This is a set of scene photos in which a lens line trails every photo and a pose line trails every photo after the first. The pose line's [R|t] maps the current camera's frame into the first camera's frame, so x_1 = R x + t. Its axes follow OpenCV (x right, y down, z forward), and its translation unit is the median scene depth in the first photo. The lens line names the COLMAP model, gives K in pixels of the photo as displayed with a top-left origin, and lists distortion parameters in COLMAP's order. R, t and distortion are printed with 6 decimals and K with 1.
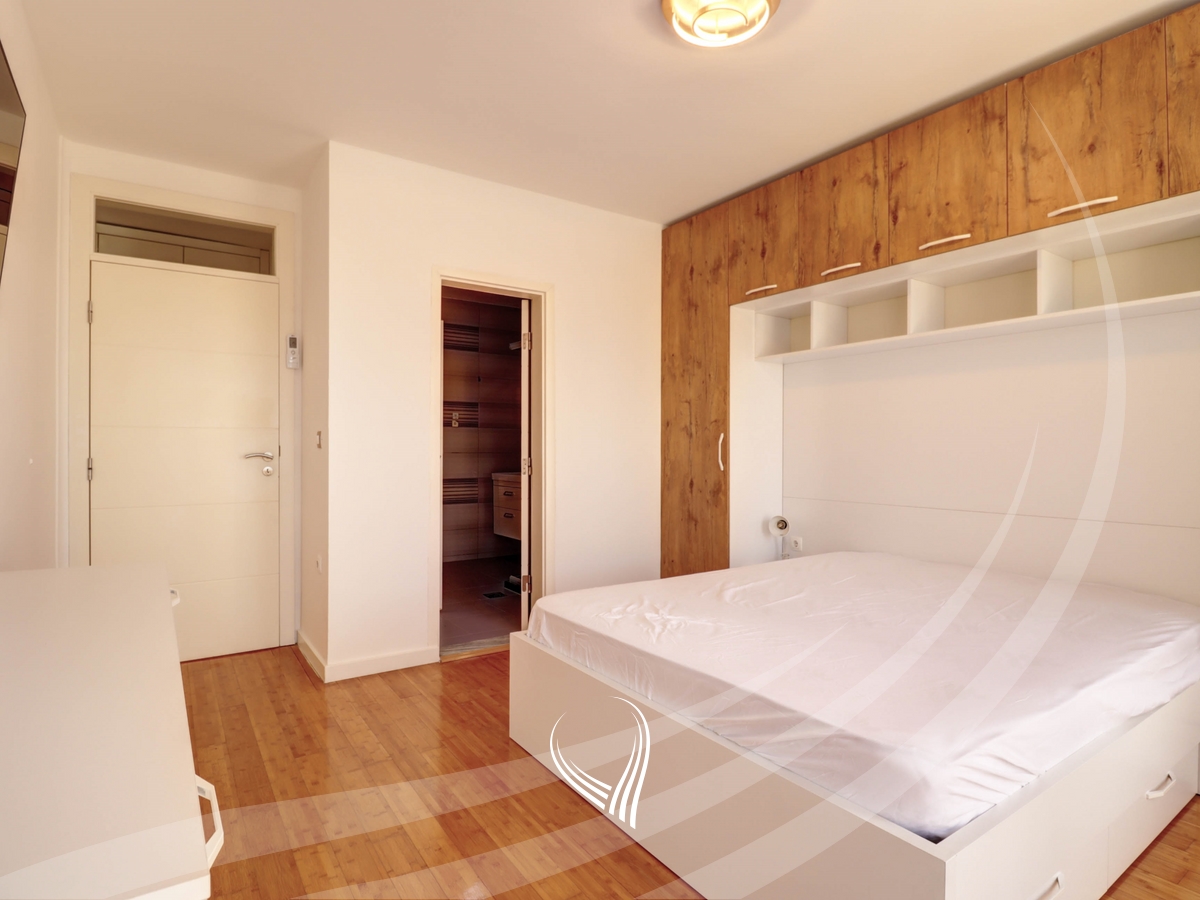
lens RADIAL K [[649.3, 0, 602.0], [0, 649.3, 451.1], [0, 0, 1]] dist [-0.005604, -0.003353]
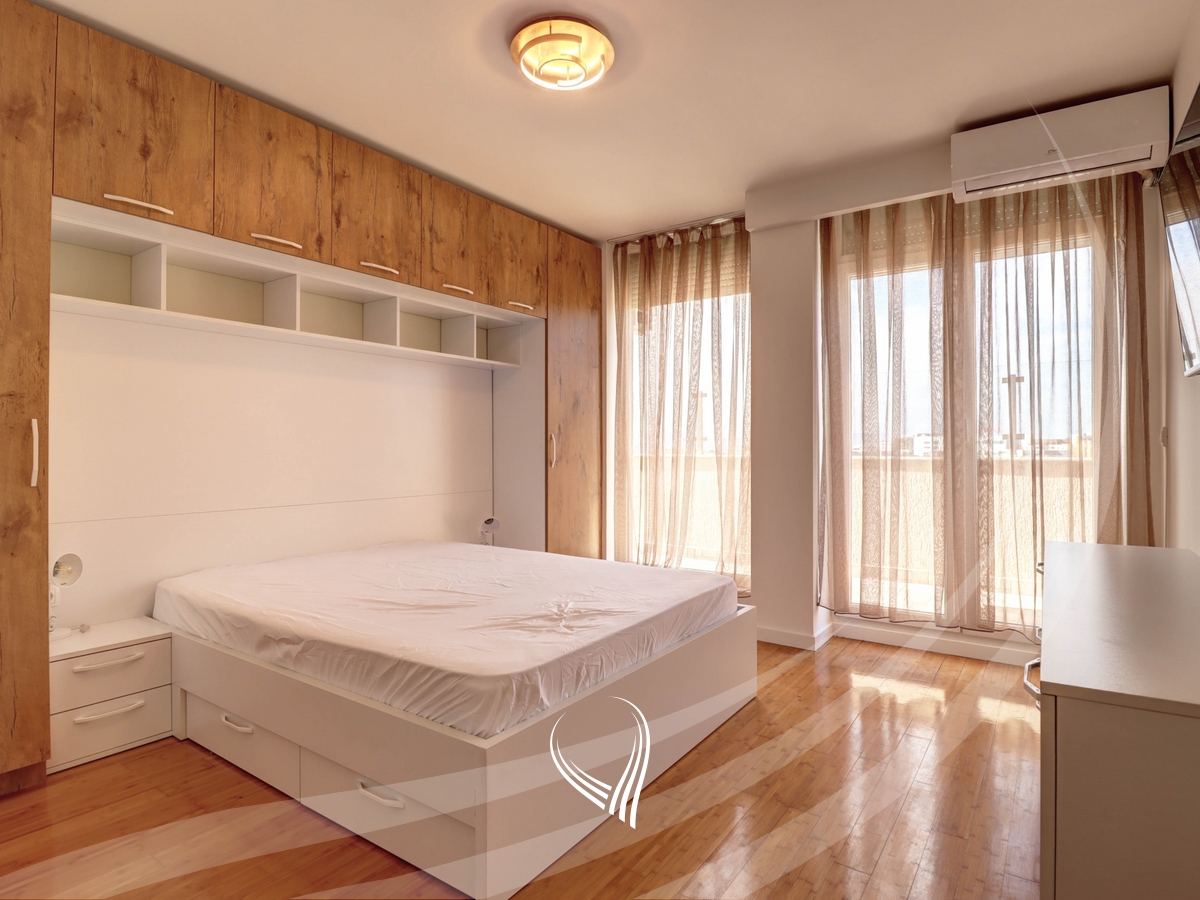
lens RADIAL K [[649.3, 0, 601.6], [0, 649.3, 444.3], [0, 0, 1]] dist [-0.005604, -0.003353]
pose [[-0.345067, 0.001501, 0.938577, -0.630176], [-0.001049, 0.999997, -0.001985, -0.006810], [-0.938578, -0.001670, -0.345064, 0.938146]]
